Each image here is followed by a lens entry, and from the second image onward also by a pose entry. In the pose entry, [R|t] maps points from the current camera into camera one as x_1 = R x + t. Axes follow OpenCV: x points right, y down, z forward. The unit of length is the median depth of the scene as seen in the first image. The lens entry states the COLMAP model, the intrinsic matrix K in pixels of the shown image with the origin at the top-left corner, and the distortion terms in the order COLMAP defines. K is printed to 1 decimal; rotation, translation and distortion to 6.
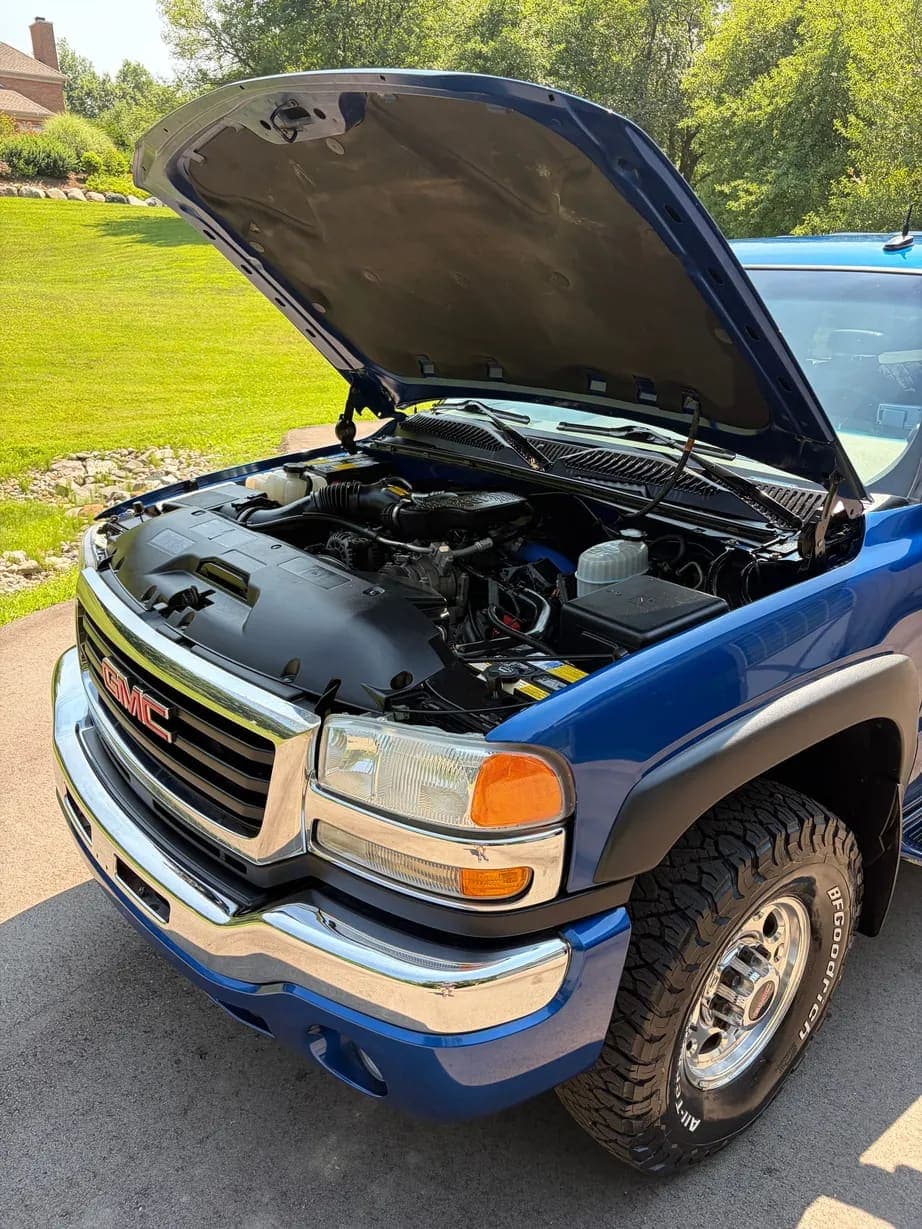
lens RADIAL K [[936.2, 0, 456.0], [0, 936.2, 615.9], [0, 0, 1]] dist [0.046179, -0.057928]
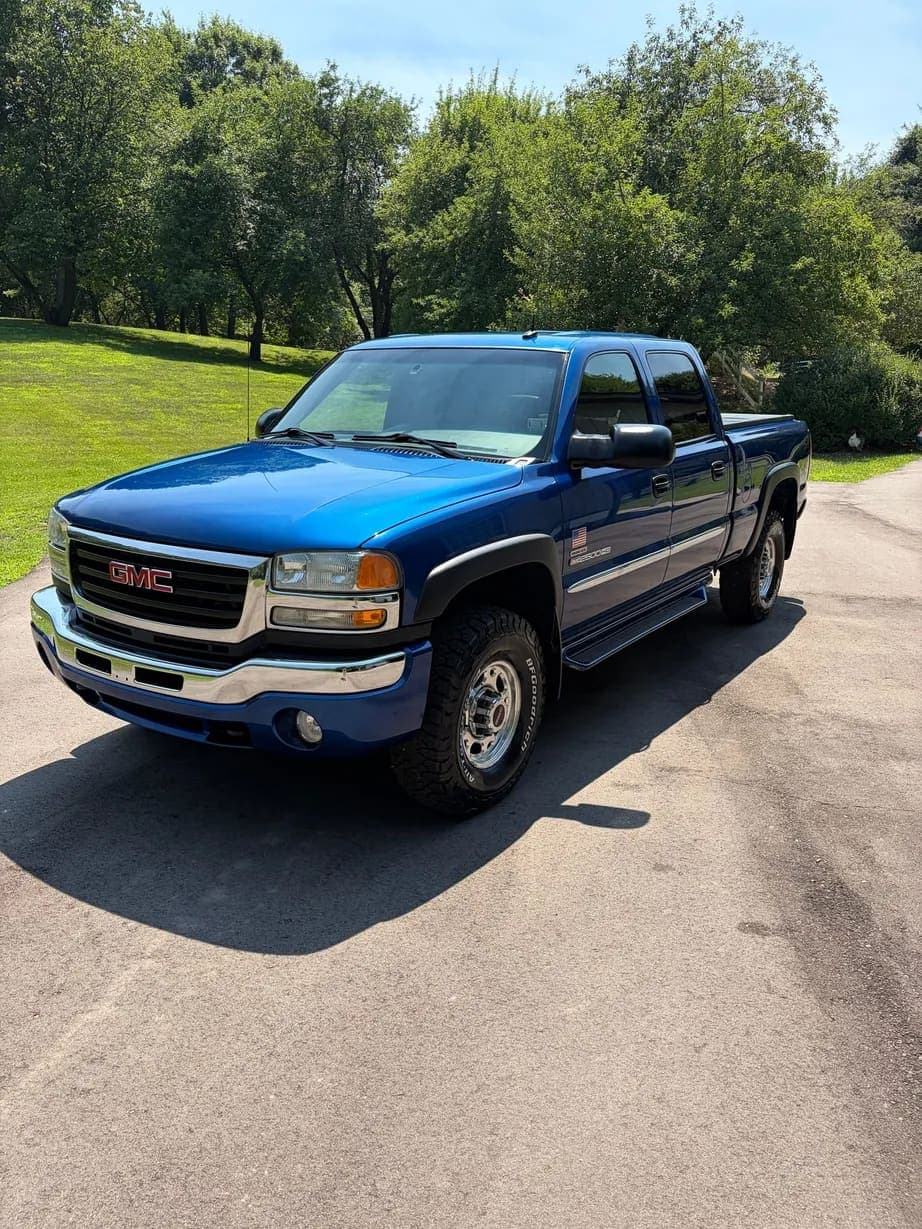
lens RADIAL K [[937.2, 0, 457.8], [0, 937.2, 610.7], [0, 0, 1]] dist [0.045729, -0.043074]
pose [[0.956708, -0.070742, 0.282322, -0.175796], [0.100173, 0.990782, -0.091193, 0.232222], [-0.273269, 0.115526, 0.954975, -0.517623]]
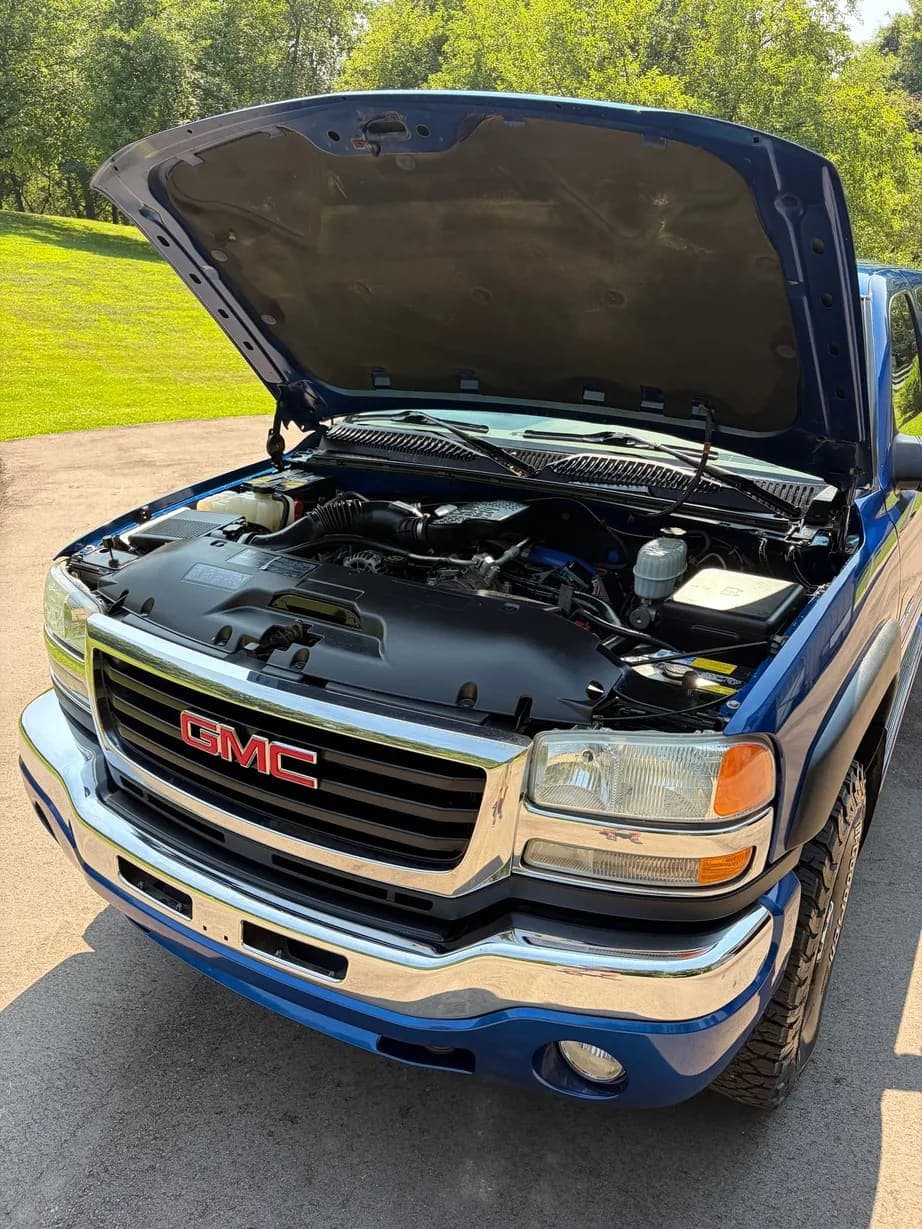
lens RADIAL K [[936.2, 0, 444.4], [0, 936.2, 611.1], [0, 0, 1]] dist [0.046179, -0.057928]
pose [[0.942080, -0.098529, 0.320590, -0.280128], [0.099805, 0.994929, 0.012493, -0.024608], [-0.320195, 0.020227, 0.947136, 0.040553]]
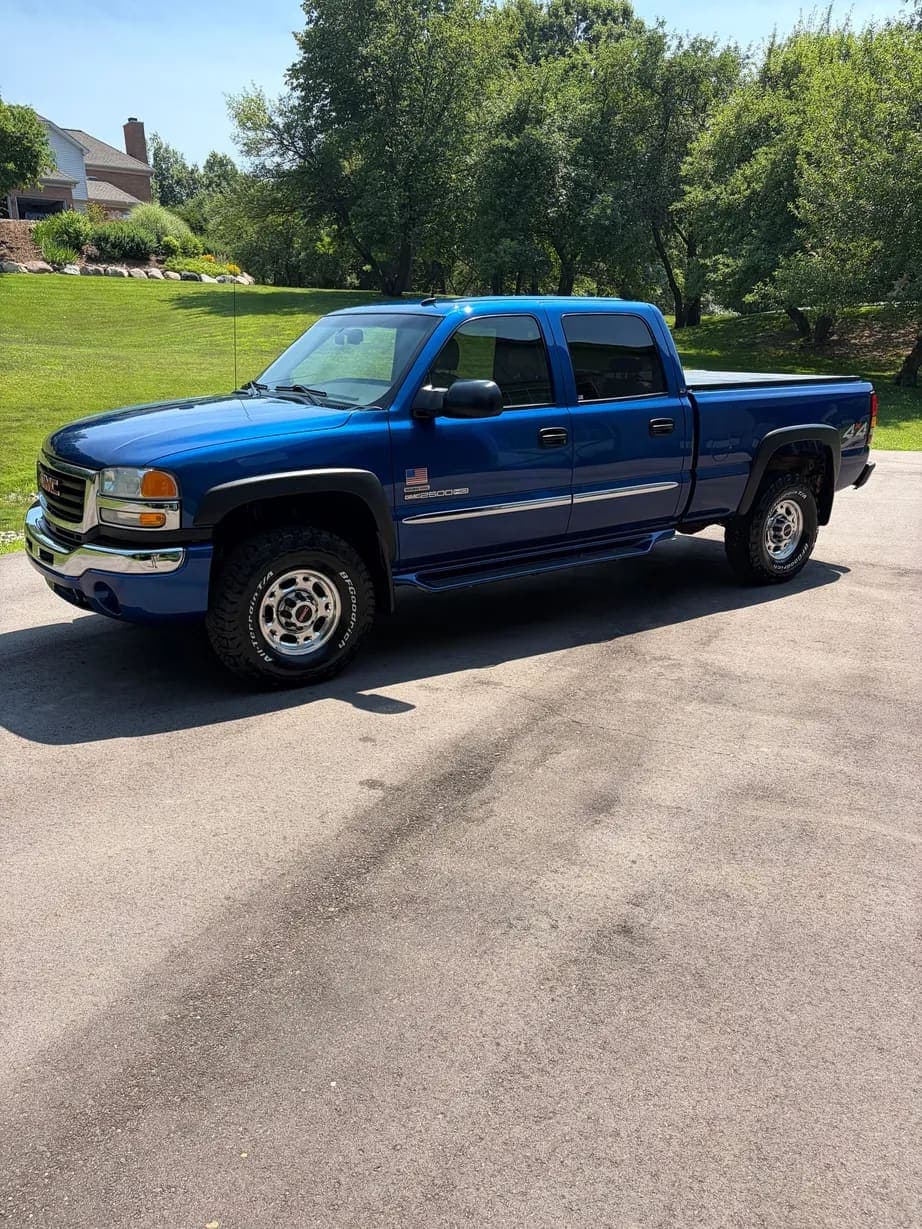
lens RADIAL K [[937.2, 0, 462.8], [0, 937.2, 613.6], [0, 0, 1]] dist [0.045729, -0.043074]
pose [[0.997511, 0.013403, -0.069226, 0.564676], [-0.018167, 0.997475, -0.068663, 0.359261], [0.068130, 0.069749, 0.995235, -0.834638]]
